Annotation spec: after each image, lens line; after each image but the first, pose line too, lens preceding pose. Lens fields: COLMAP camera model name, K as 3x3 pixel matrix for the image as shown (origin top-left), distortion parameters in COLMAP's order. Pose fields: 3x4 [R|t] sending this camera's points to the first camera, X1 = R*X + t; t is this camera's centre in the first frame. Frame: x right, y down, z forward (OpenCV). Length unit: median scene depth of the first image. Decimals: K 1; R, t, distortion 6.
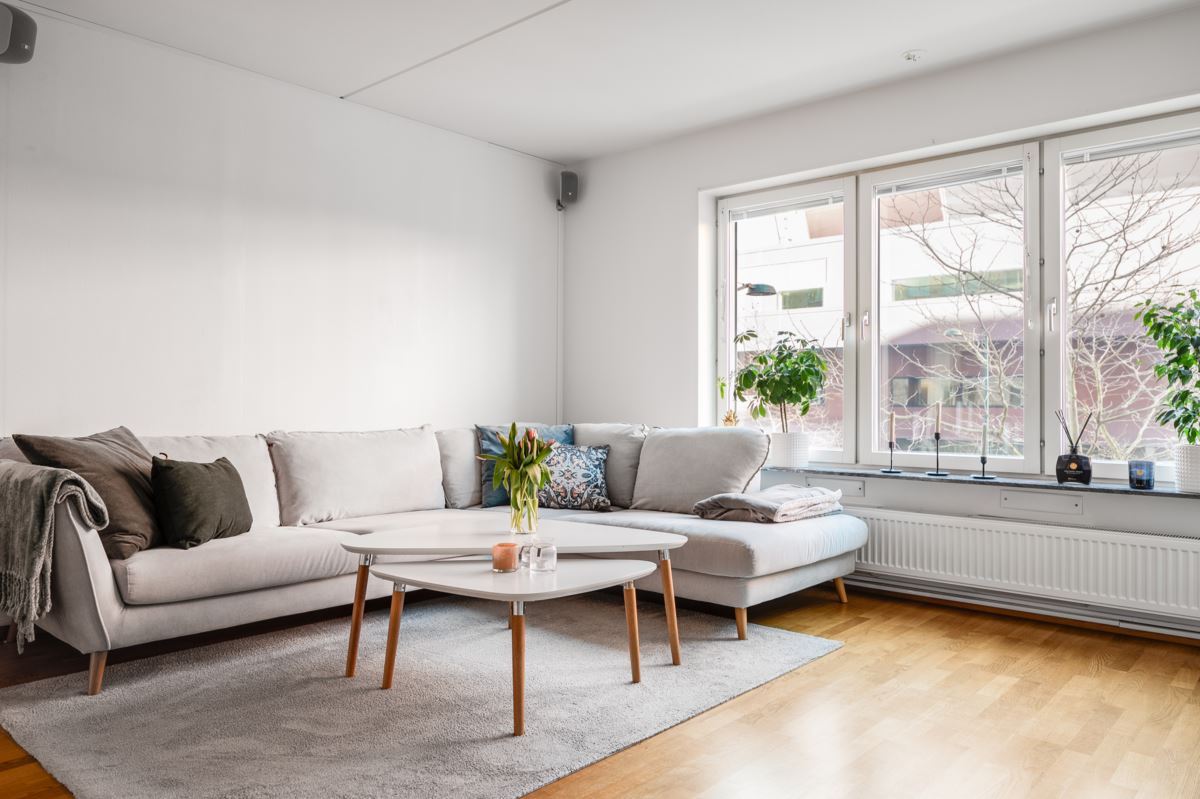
lens RADIAL K [[859.9, 0, 599.3], [0, 859.9, 404.7], [0, 0, 1]] dist [-0.001827, 0.001756]
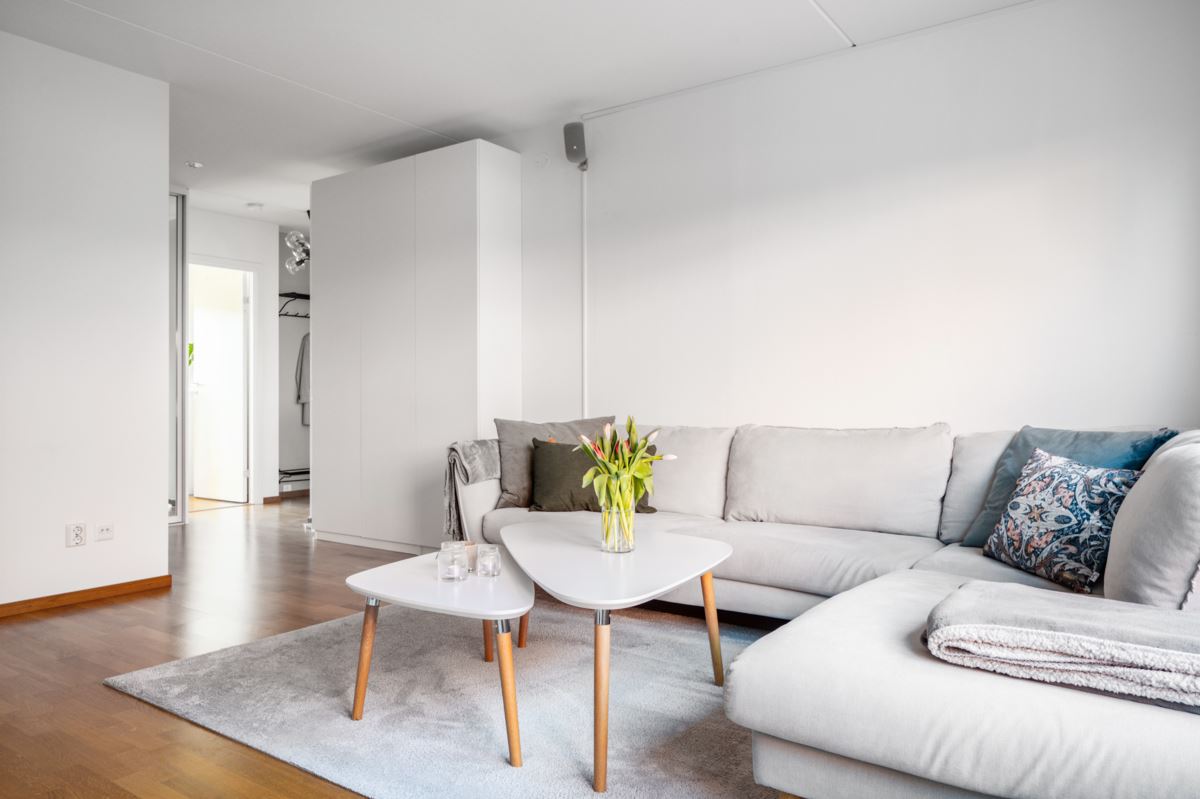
lens RADIAL K [[824.8, 0, 600.0], [0, 824.8, 399.5], [0, 0, 1]] dist [-0.000731, 0.000075]
pose [[0.119453, -0.004970, -0.992827, 0.491591], [0.001215, 0.999987, -0.004859, 0.006045], [0.992839, -0.000625, 0.119457, 0.642473]]
